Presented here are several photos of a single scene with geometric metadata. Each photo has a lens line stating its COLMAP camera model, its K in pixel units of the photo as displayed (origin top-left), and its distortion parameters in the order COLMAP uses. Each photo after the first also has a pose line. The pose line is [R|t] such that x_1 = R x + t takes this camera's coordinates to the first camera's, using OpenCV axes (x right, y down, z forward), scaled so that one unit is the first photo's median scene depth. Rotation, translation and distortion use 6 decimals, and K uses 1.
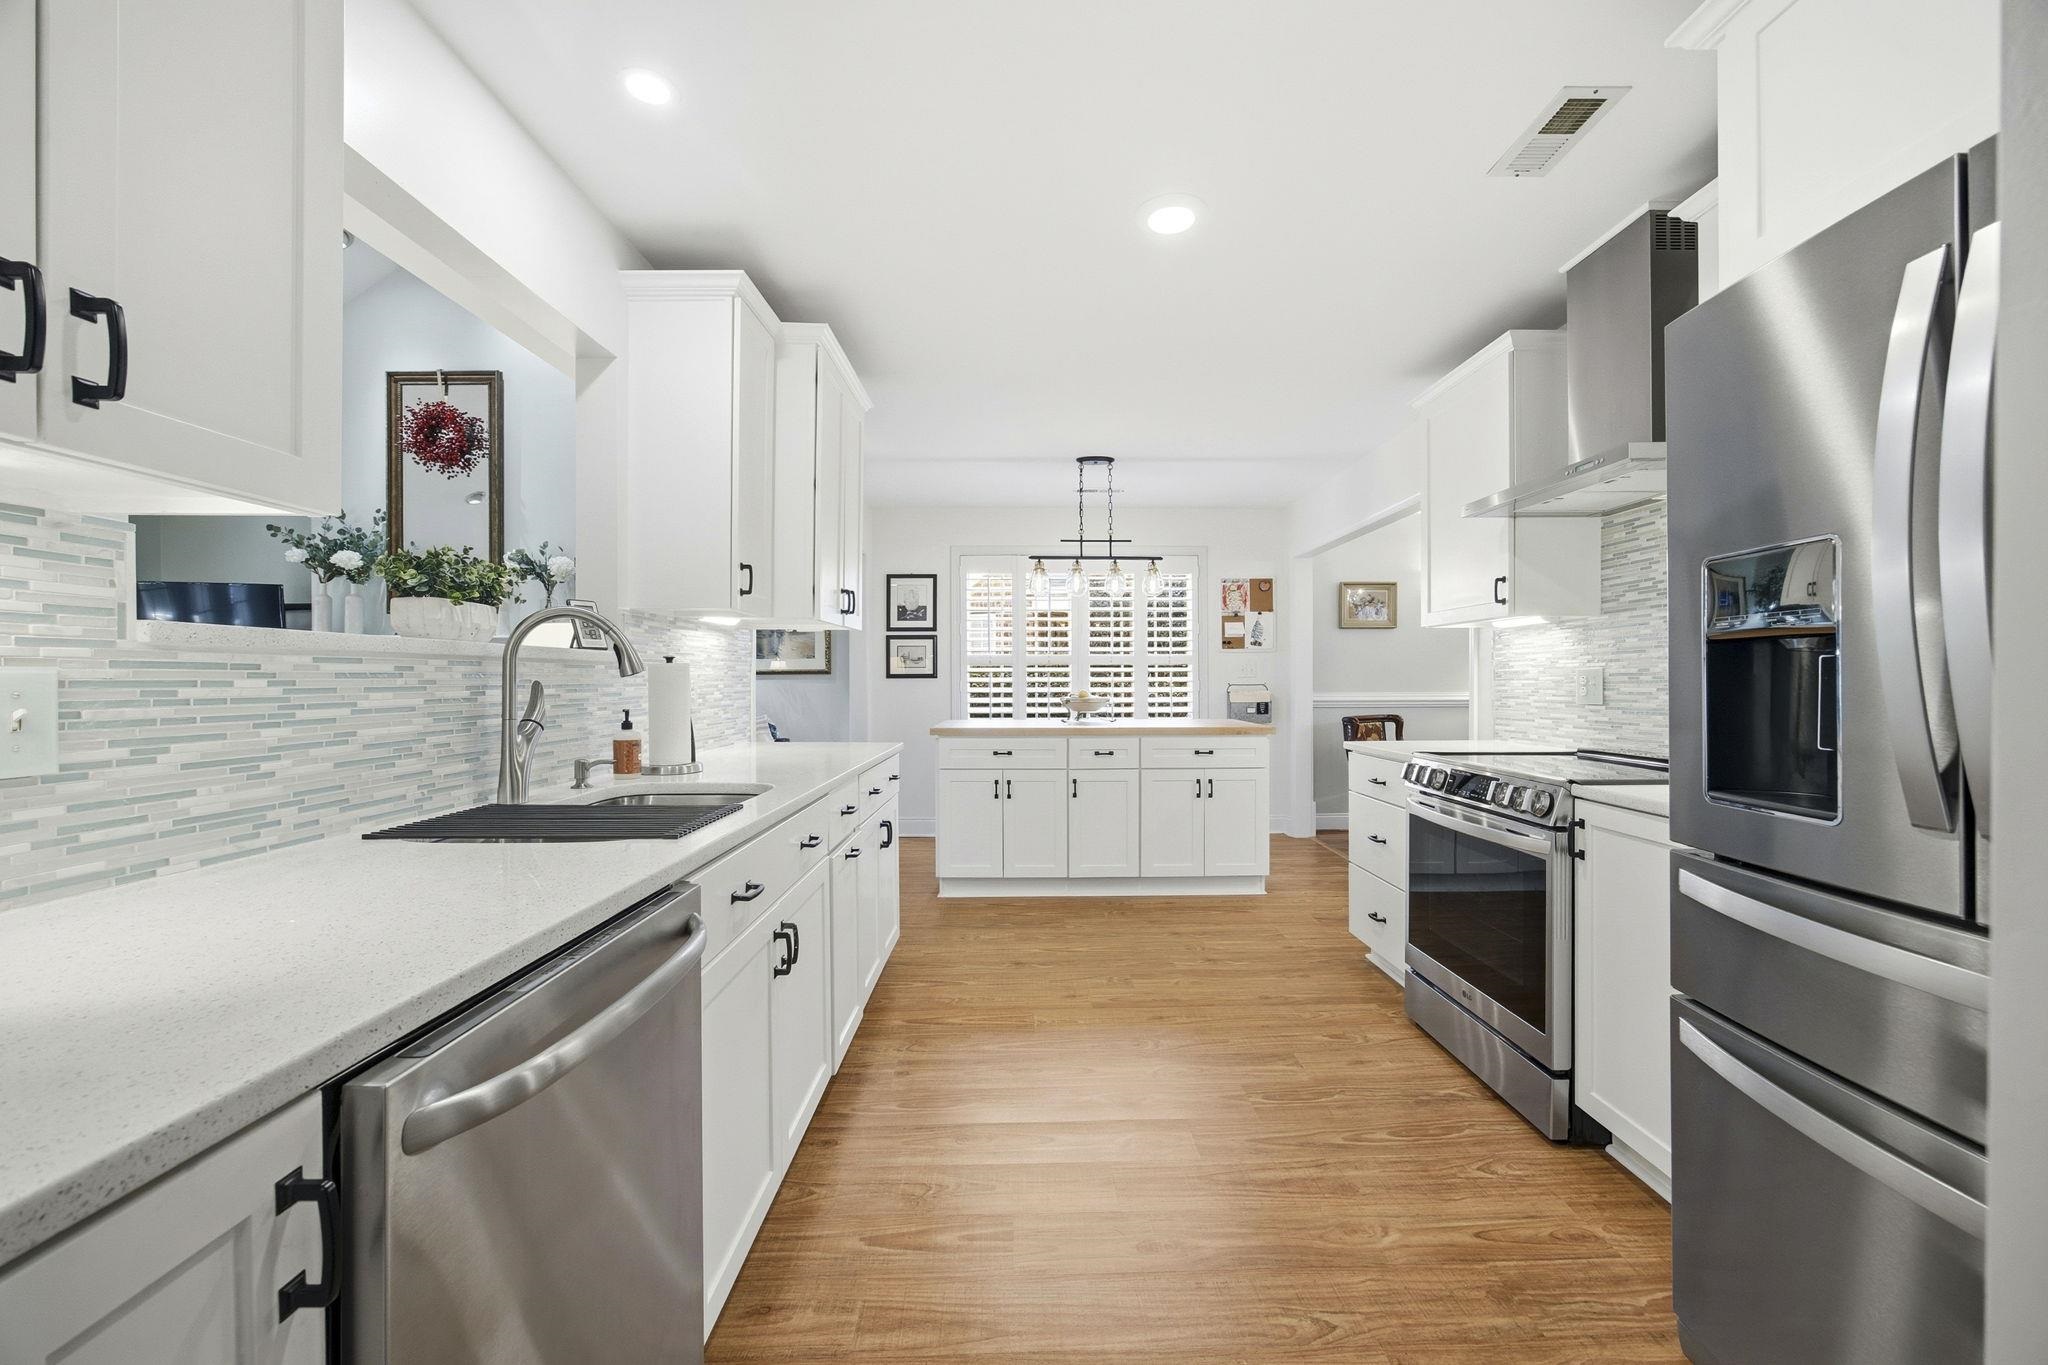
lens RADIAL K [[806.3, 0, 1031.7], [0, 806.3, 681.5], [0, 0, 1]] dist [-0.031057, 0.017475]
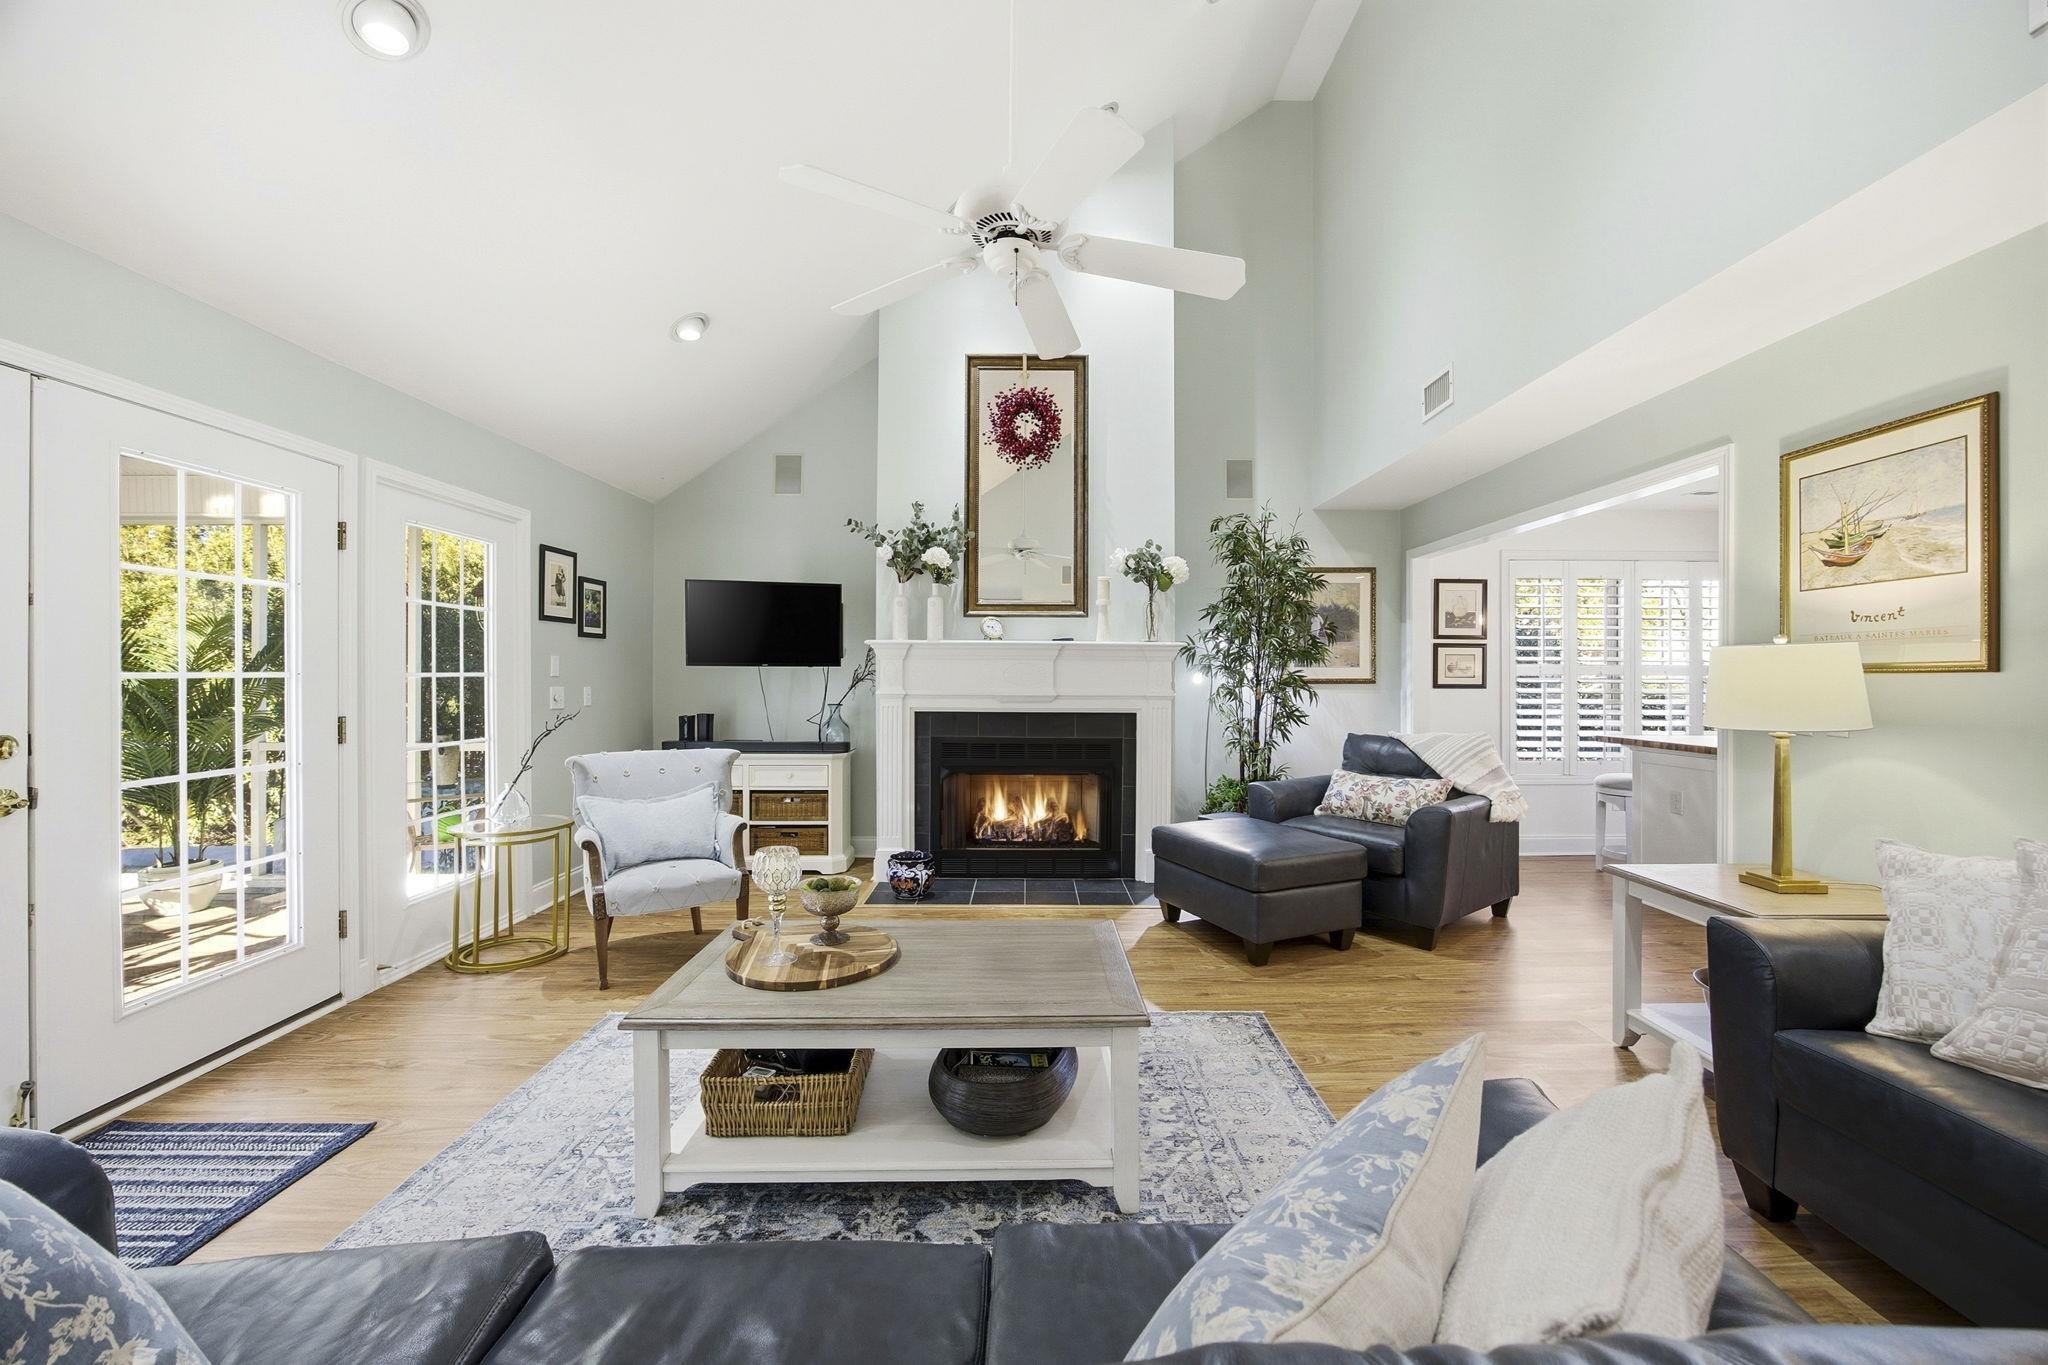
lens RADIAL K [[793.5, 0, 1035.1], [0, 793.5, 677.3], [0, 0, 1]] dist [-0.030275, 0.010585]
pose [[0.999956, 0.005190, 0.007806, -0.845539], [-0.005179, 0.999986, -0.001426, -0.017540], [-0.007813, 0.001385, 0.999969, 0.099594]]
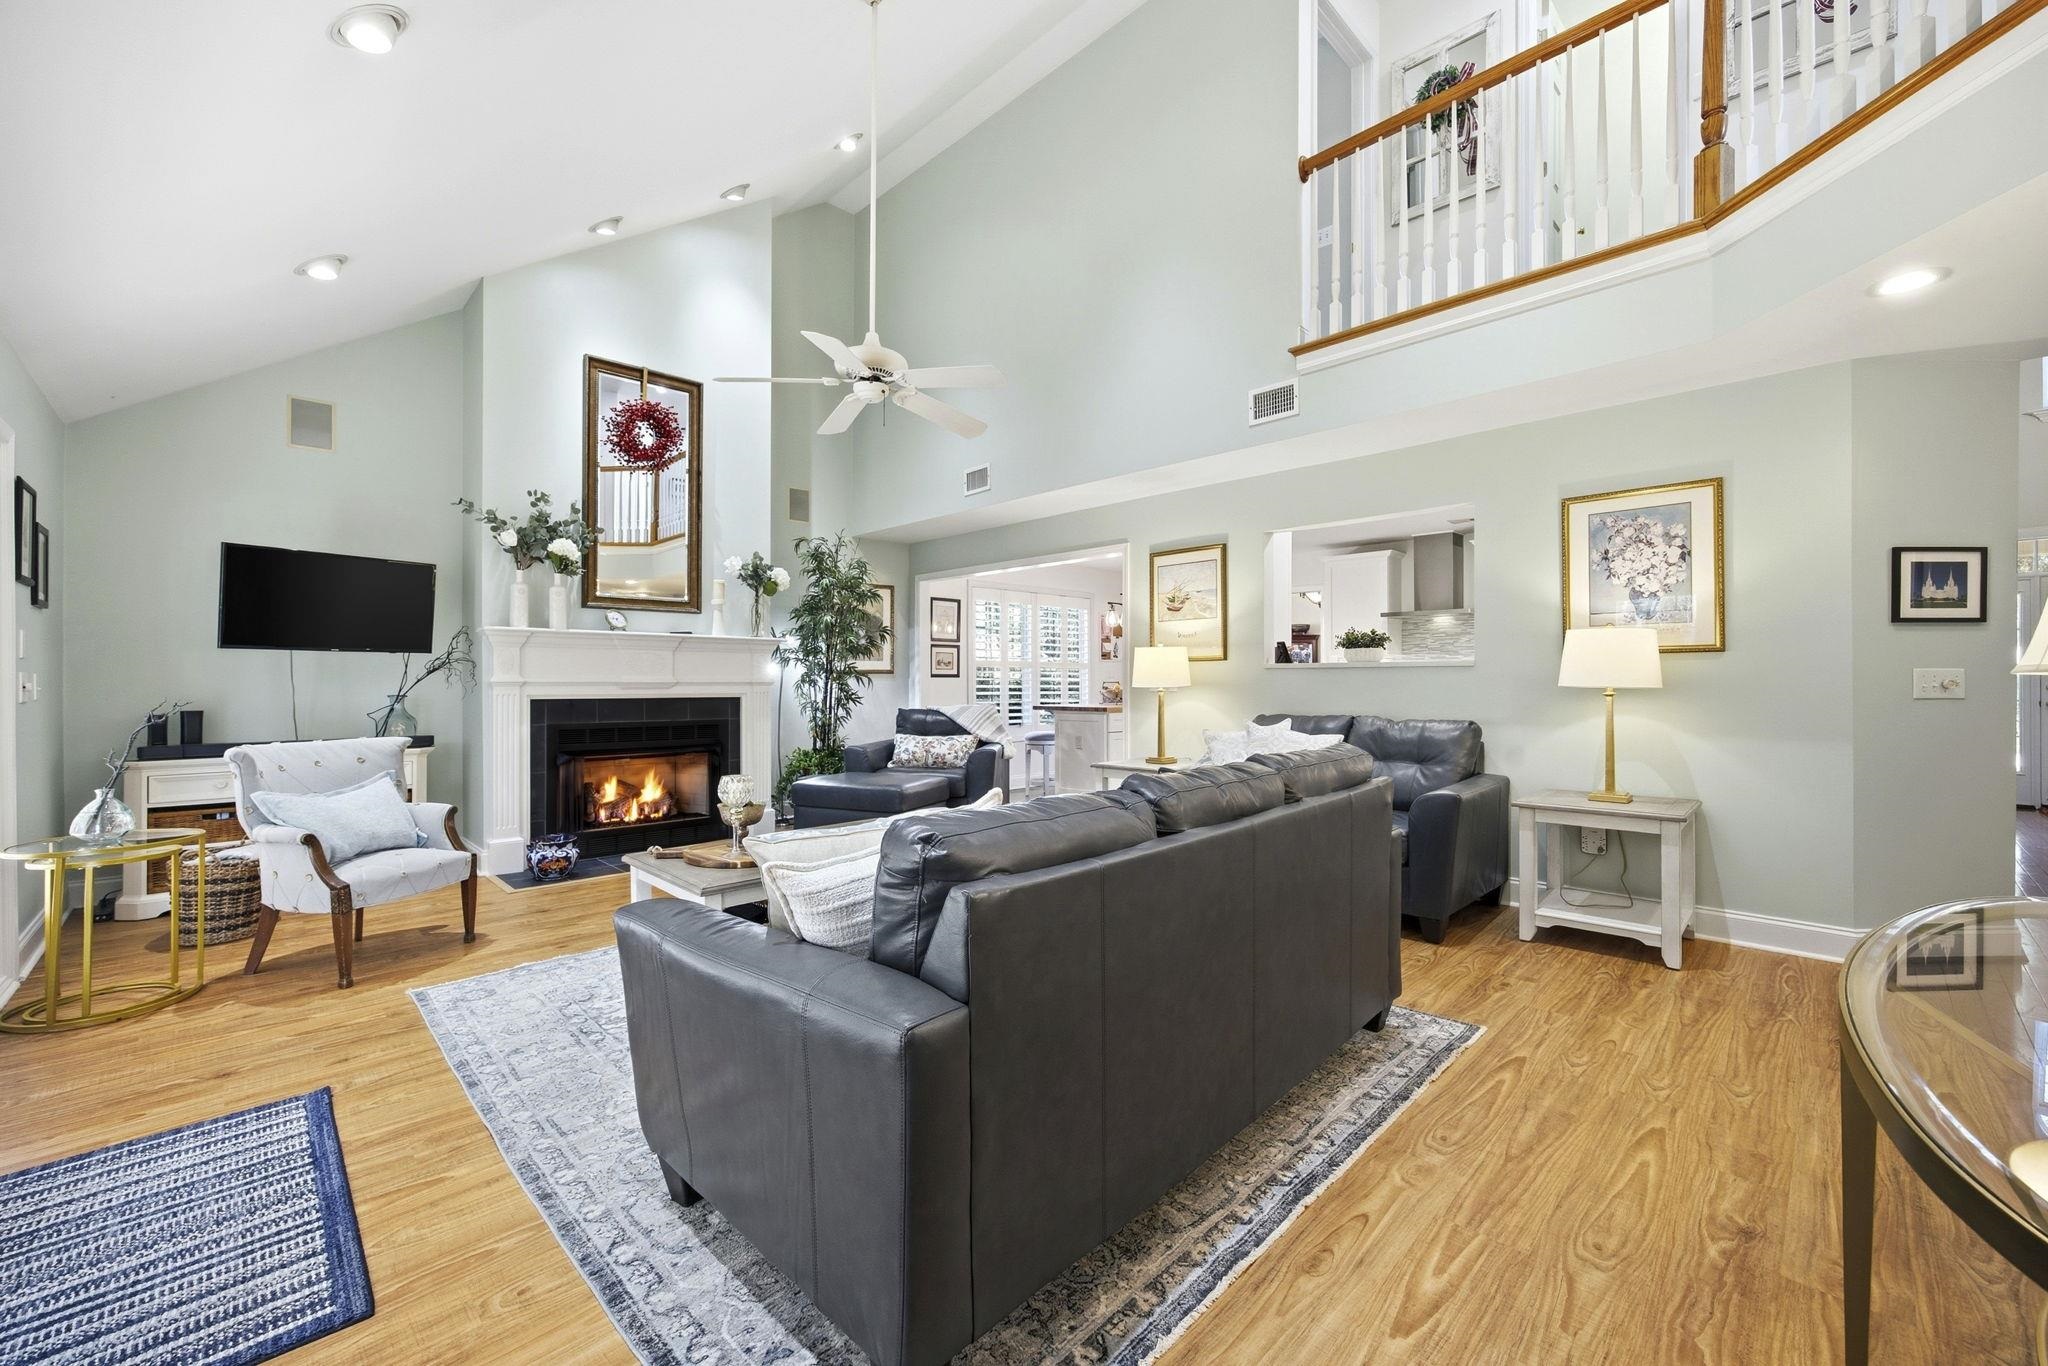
lens RADIAL K [[816.3, 0, 1024.0], [0, 816.3, 683.0], [0, 0, 1]] dist [0.009328, 0.000228]
pose [[0.726340, -0.002161, 0.687332, -1.266270], [0.001734, 0.999998, 0.001311, 0.004782], [-0.687333, 0.000239, 0.726342, -0.083409]]
